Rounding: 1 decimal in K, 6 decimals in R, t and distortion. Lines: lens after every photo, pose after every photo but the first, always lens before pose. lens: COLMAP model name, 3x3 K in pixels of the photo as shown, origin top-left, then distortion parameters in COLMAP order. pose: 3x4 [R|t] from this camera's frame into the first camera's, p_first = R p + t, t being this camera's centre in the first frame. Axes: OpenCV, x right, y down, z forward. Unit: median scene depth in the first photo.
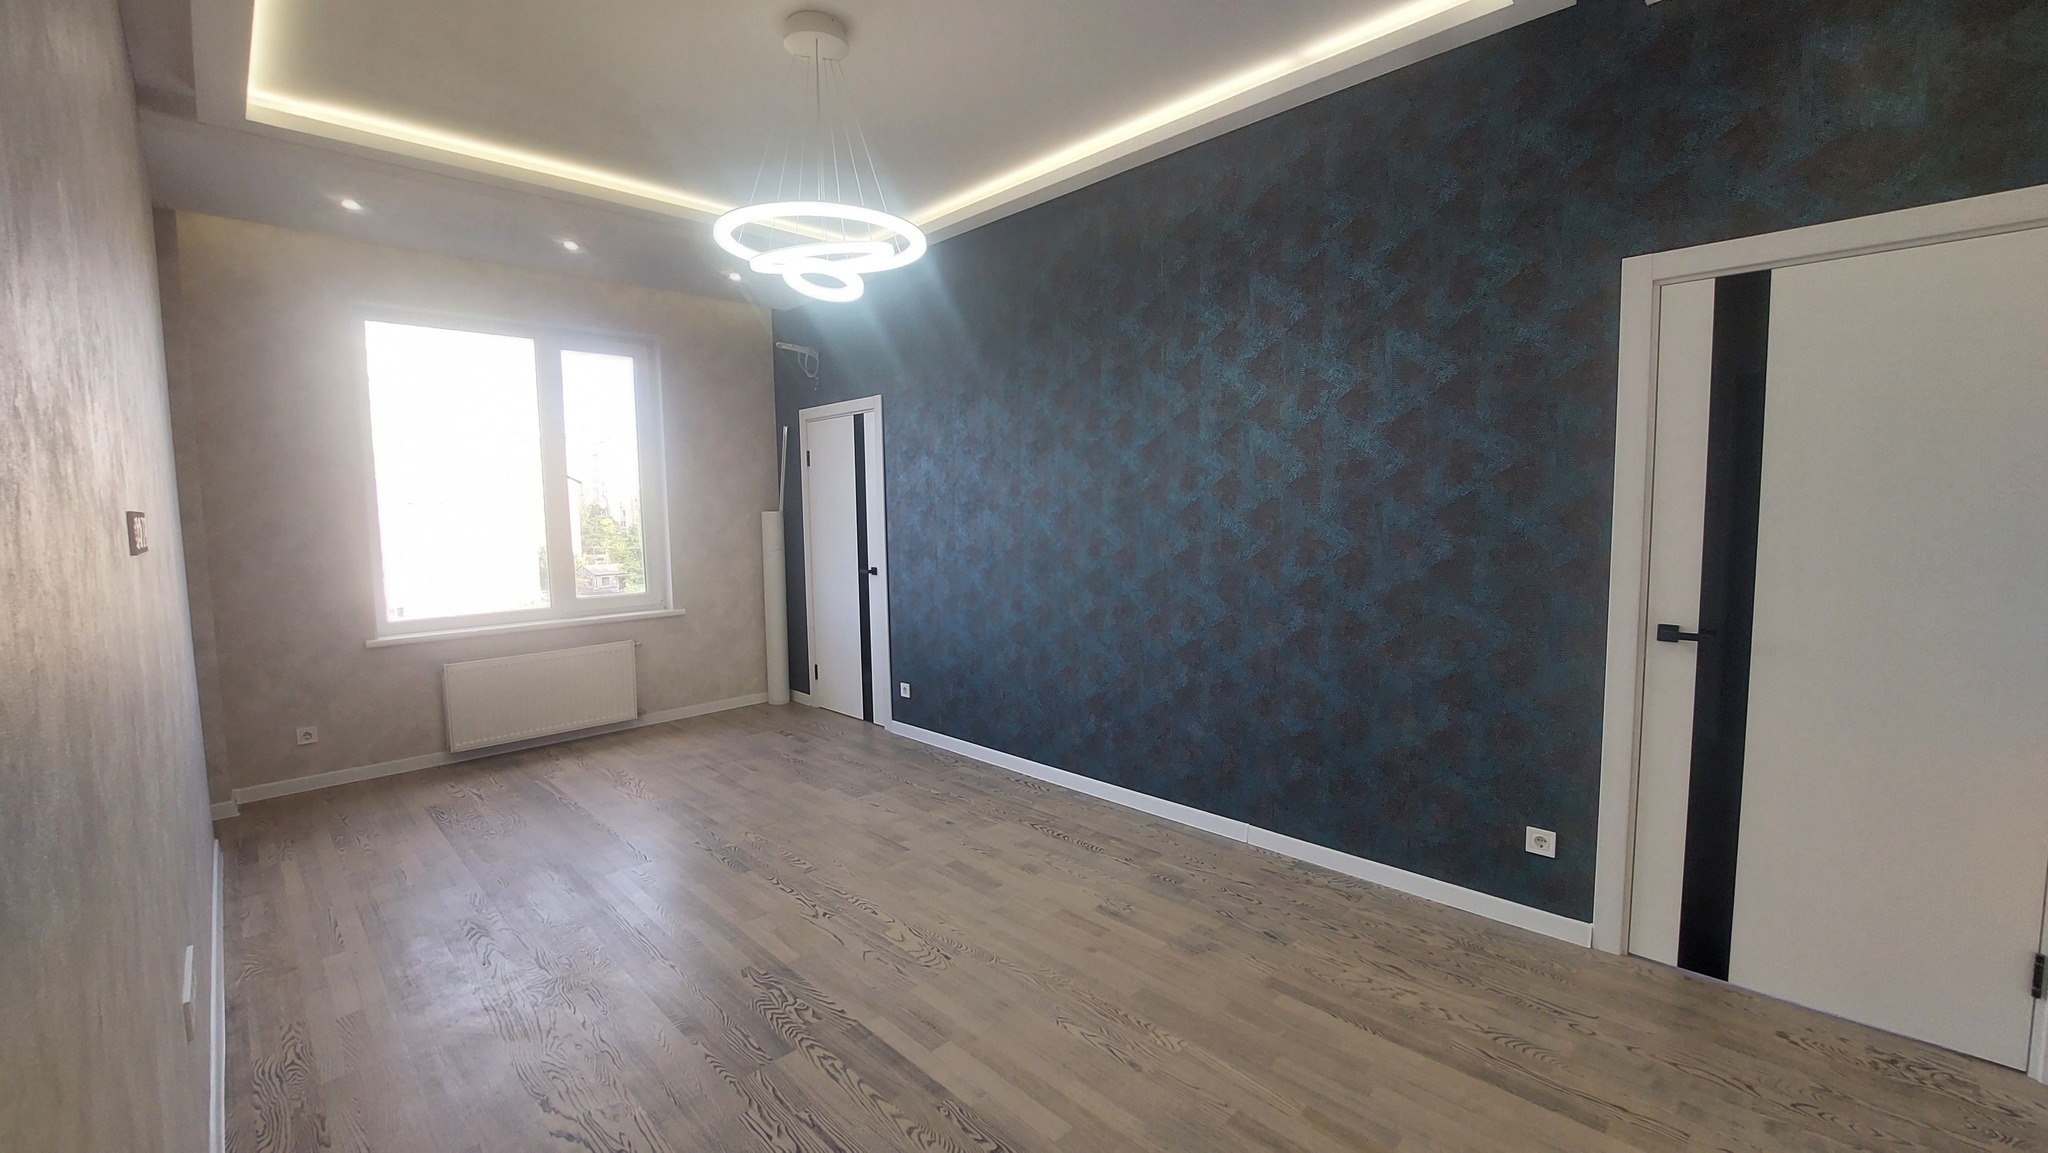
lens RADIAL K [[816.8, 0, 1032.6], [0, 816.8, 574.7], [0, 0, 1]] dist [-0.017536, -0.000375]
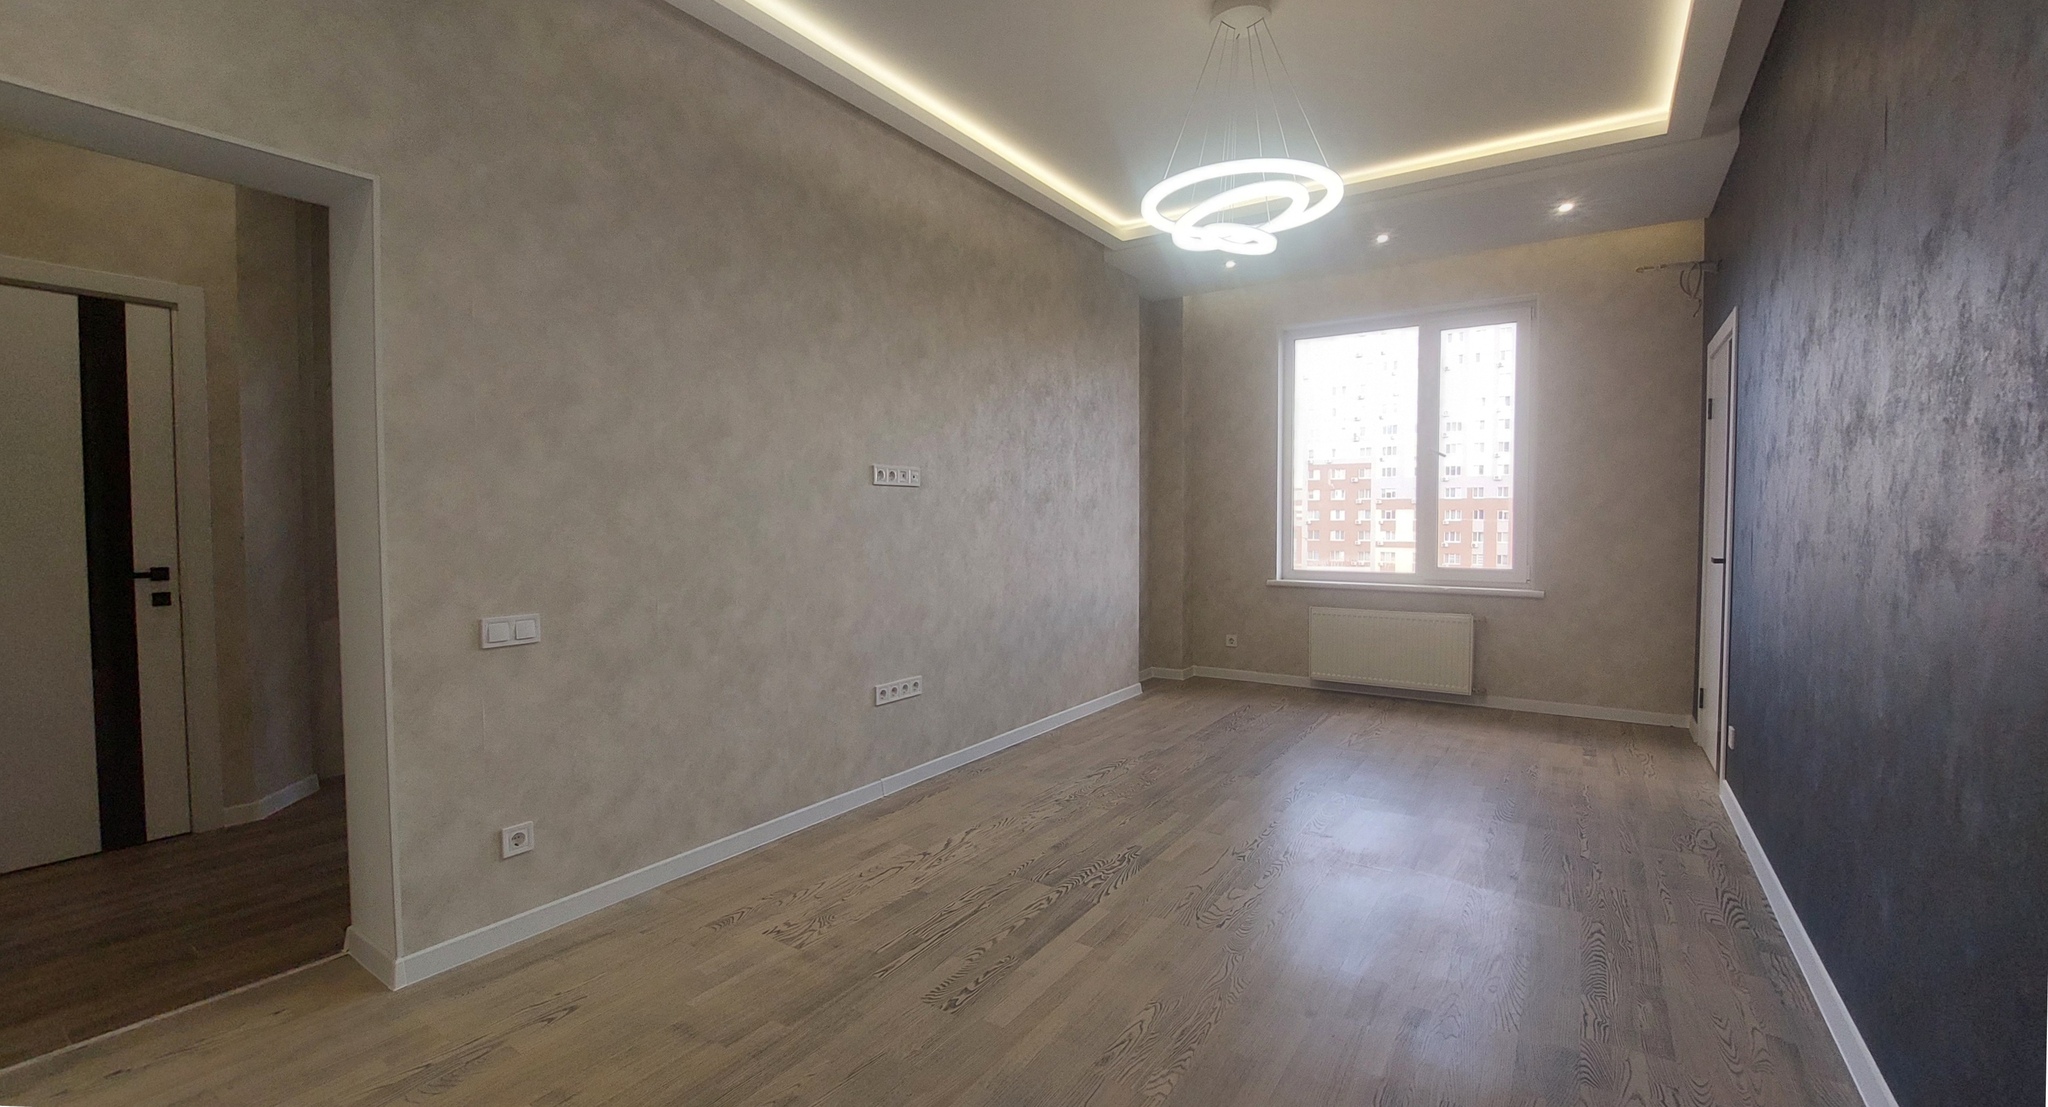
lens RADIAL K [[850.6, 0, 1043.1], [0, 850.6, 544.7], [0, 0, 1]] dist [-0.001415, -0.000106]
pose [[0.192129, 0.046070, -0.980288, 0.779508], [-0.083624, 0.996033, 0.030421, 0.017413], [0.977800, 0.076131, 0.195219, 0.556269]]
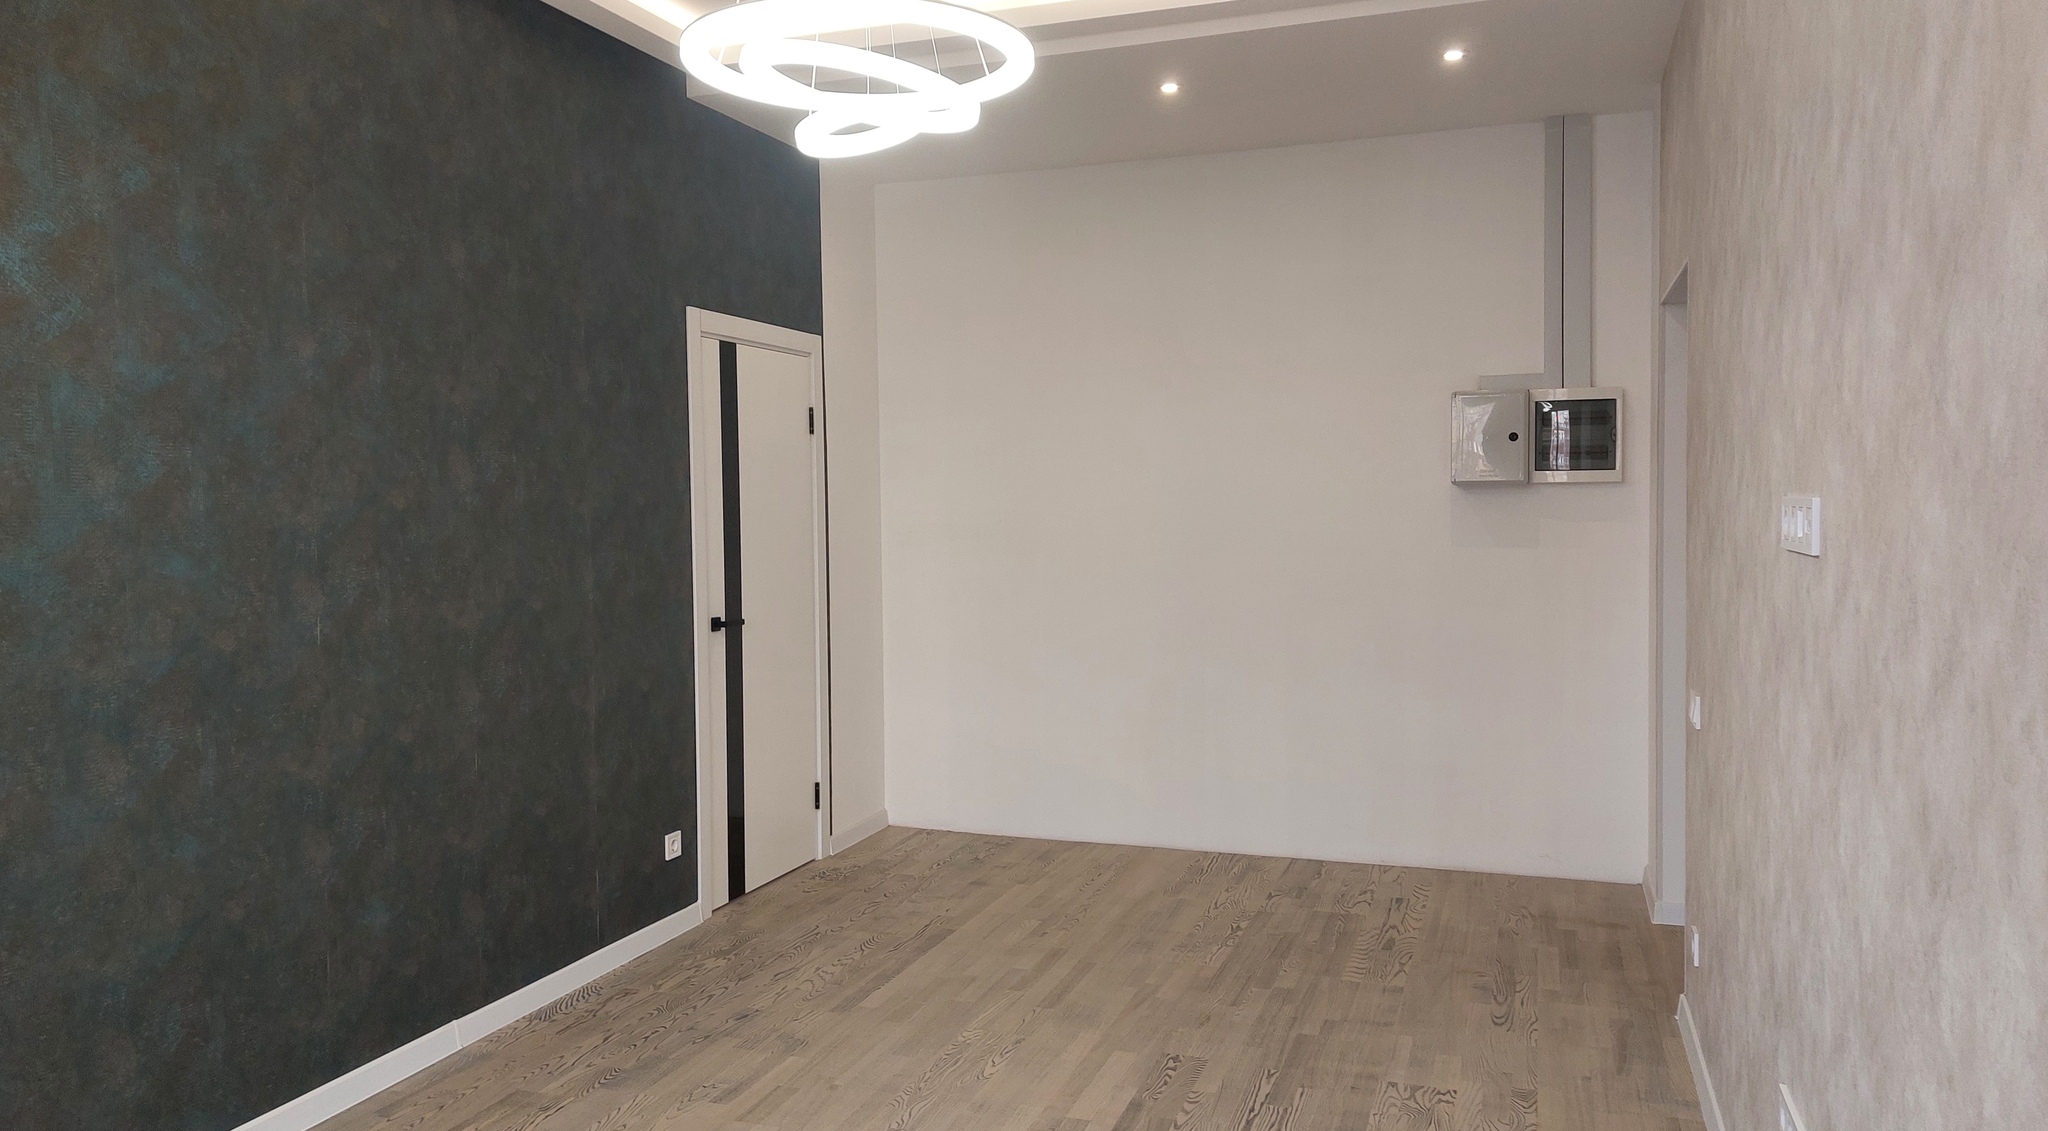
lens RADIAL K [[1434.3, 0, 1024.0], [0, 1434.3, 565.5], [0, 0, 1]] dist [0.066516, -0.000541]
pose [[-0.422798, -0.024720, 0.905887, -1.227990], [0.091772, 0.993321, 0.069938, -0.112105], [-0.901565, 0.112705, -0.417705, 1.339014]]
